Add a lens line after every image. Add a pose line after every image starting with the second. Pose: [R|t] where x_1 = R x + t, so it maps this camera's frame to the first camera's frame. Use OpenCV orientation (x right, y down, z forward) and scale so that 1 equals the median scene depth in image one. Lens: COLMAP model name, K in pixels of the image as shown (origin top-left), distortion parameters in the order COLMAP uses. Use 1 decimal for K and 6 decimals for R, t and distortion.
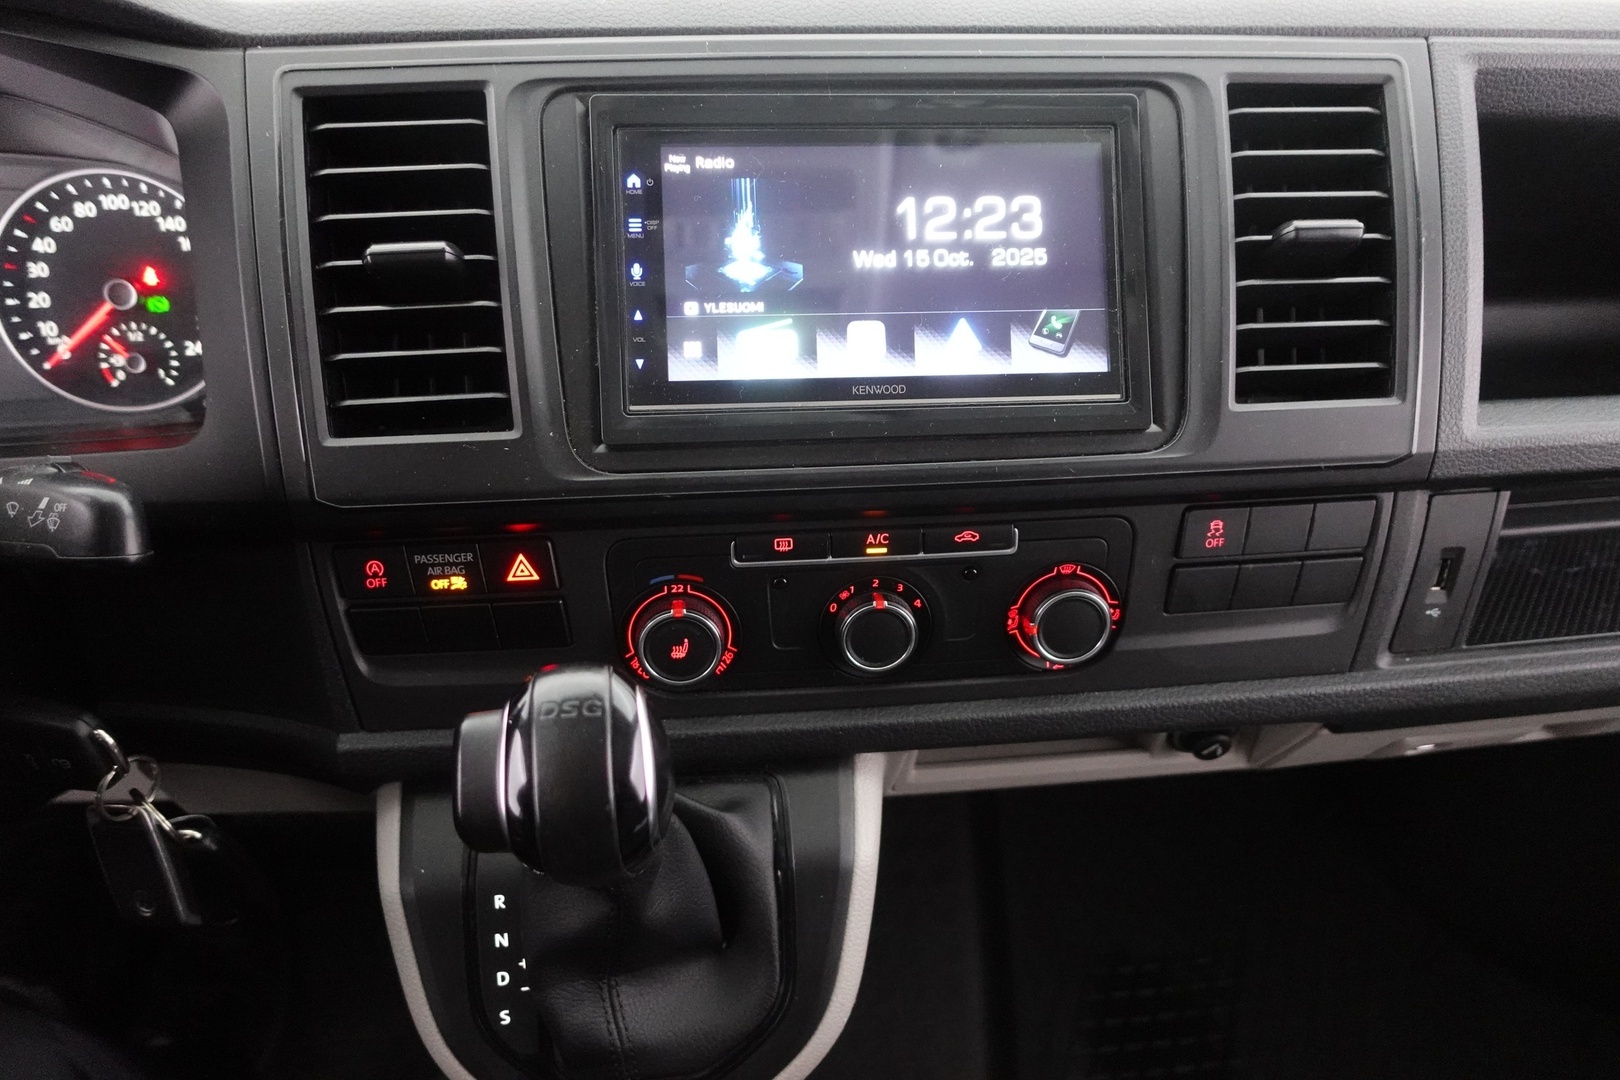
lens RADIAL K [[1070.8, 0, 810.0], [0, 1070.8, 540.0], [0, 0, 1]] dist [-0.027757, 0.017365]
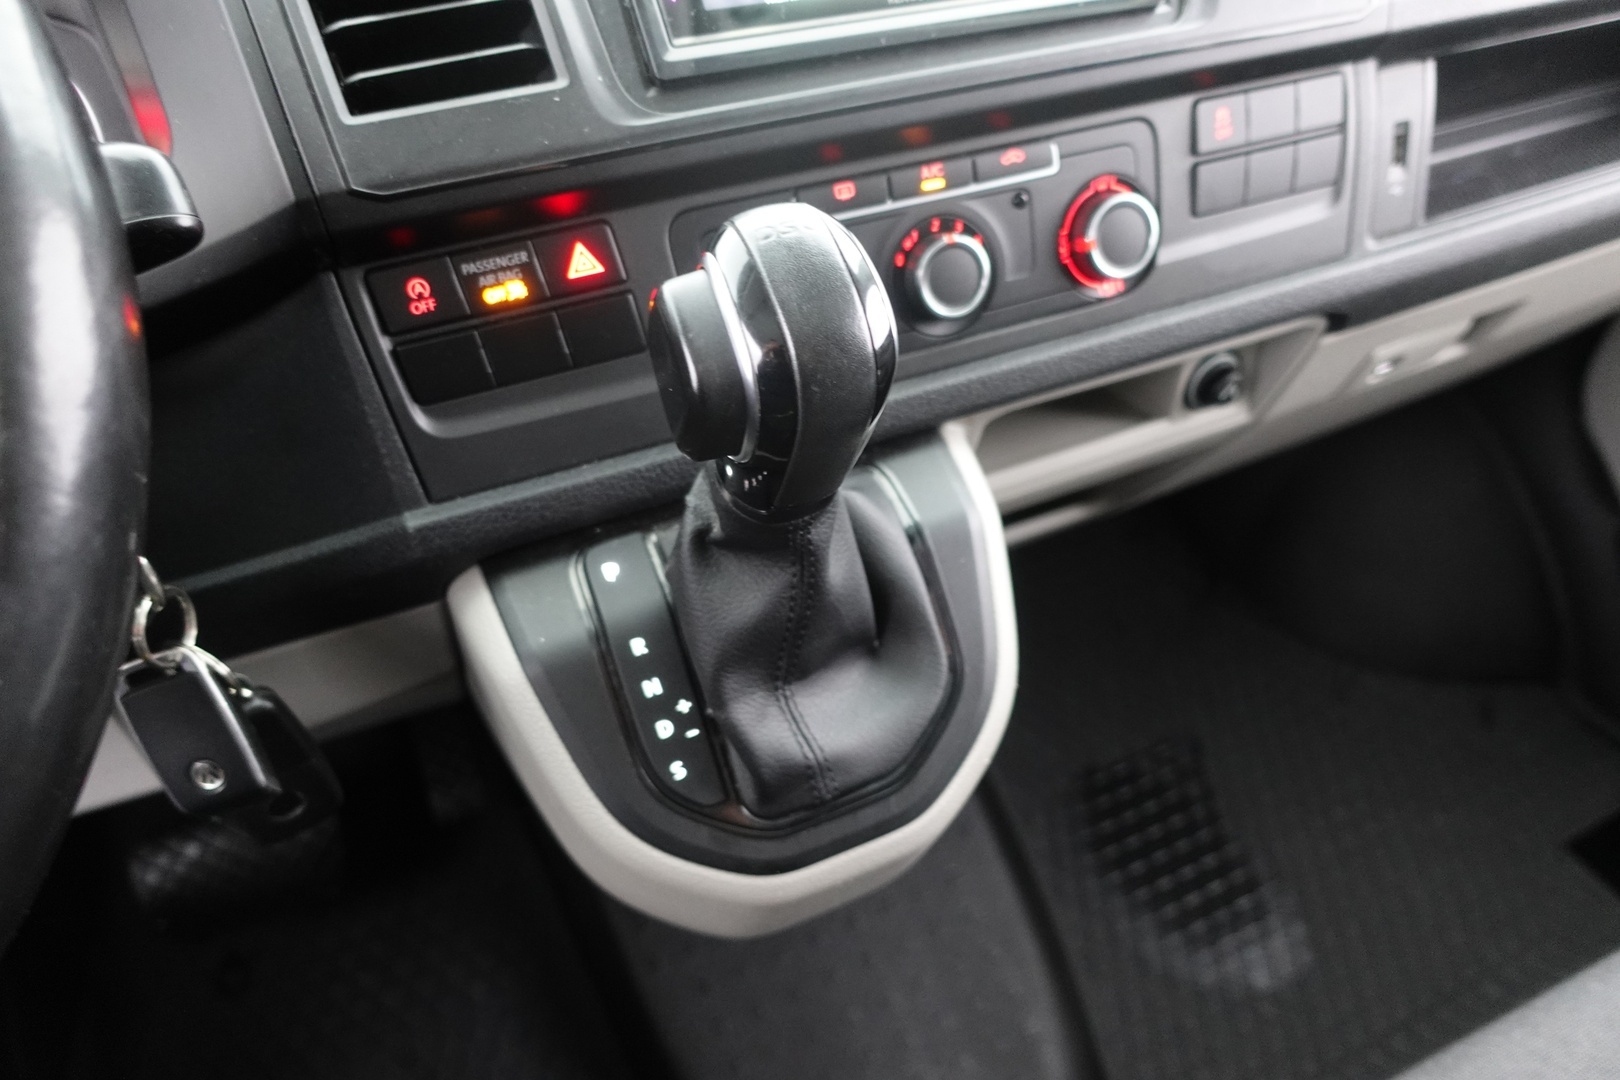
lens RADIAL K [[1070.8, 0, 810.0], [0, 1070.8, 540.0], [0, 0, 1]] dist [-0.027757, 0.017365]
pose [[0.947044, -0.246491, 0.205791, -0.332916], [0.252930, 0.967471, -0.005167, 0.308082], [-0.197823, 0.056944, 0.978582, 0.097046]]
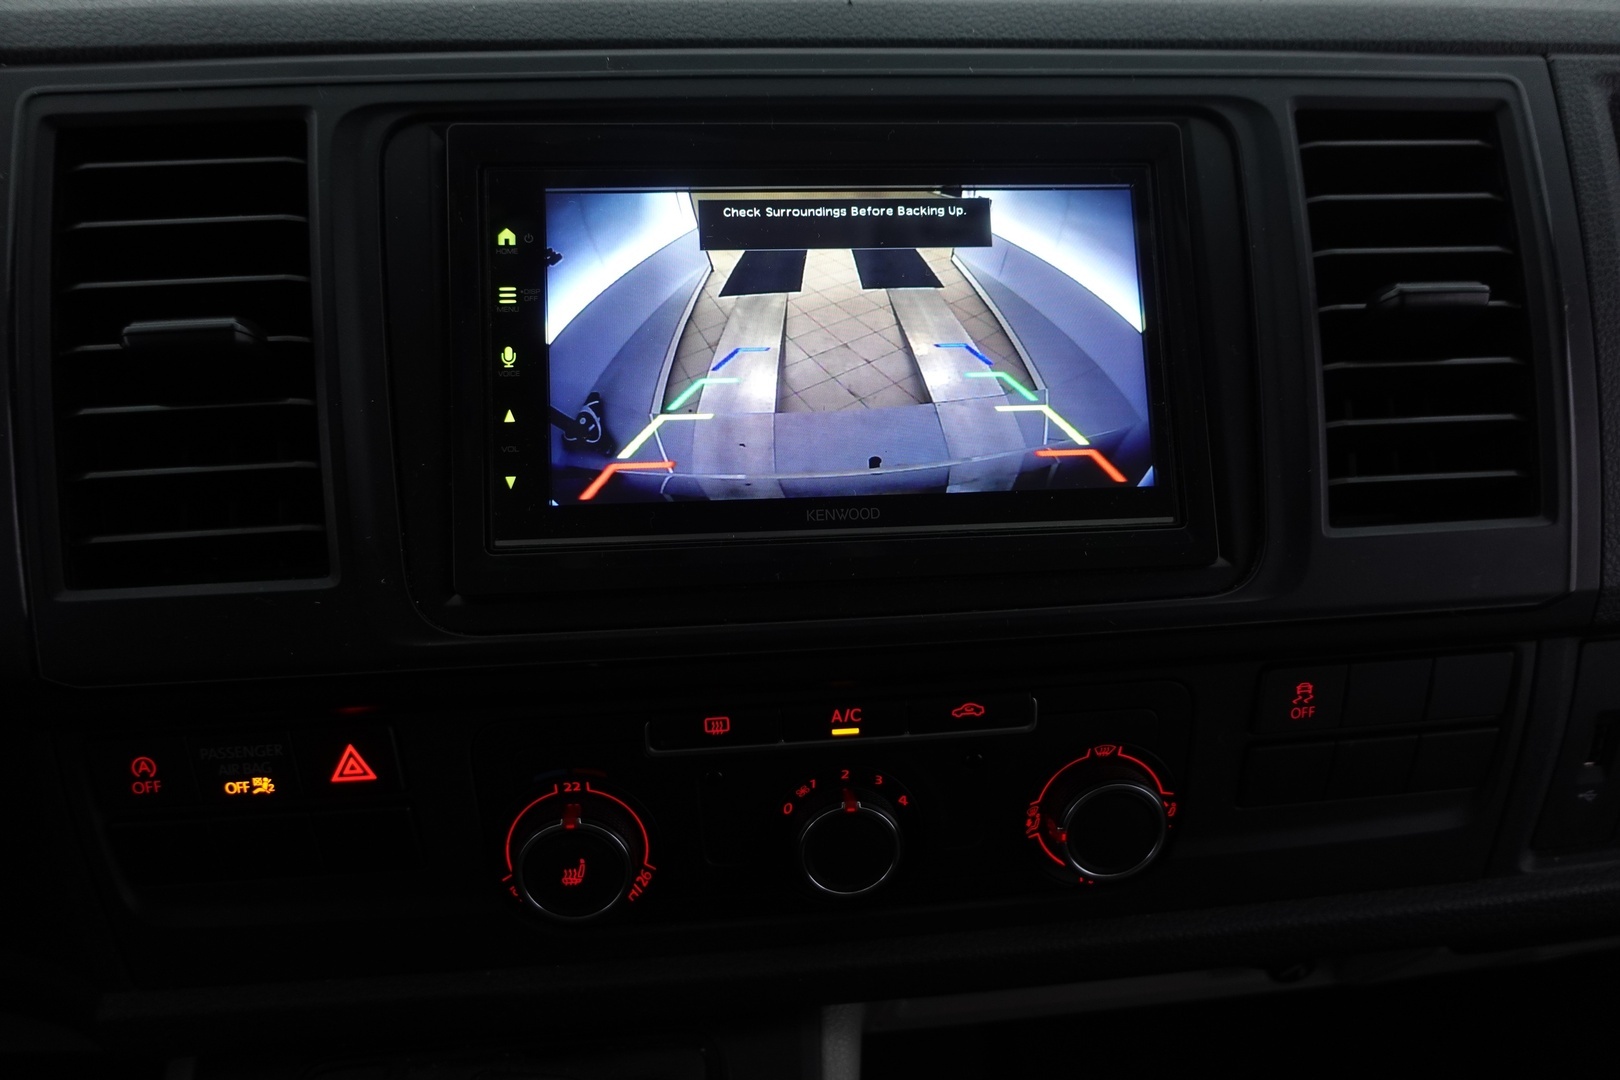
lens RADIAL K [[1070.8, 0, 810.0], [0, 1070.8, 540.0], [0, 0, 1]] dist [-0.027757, 0.017365]
pose [[0.999930, -0.009632, 0.006940, 0.035673], [0.010274, 0.994995, -0.099393, -0.049611], [-0.005948, 0.099458, 0.995024, 0.270969]]
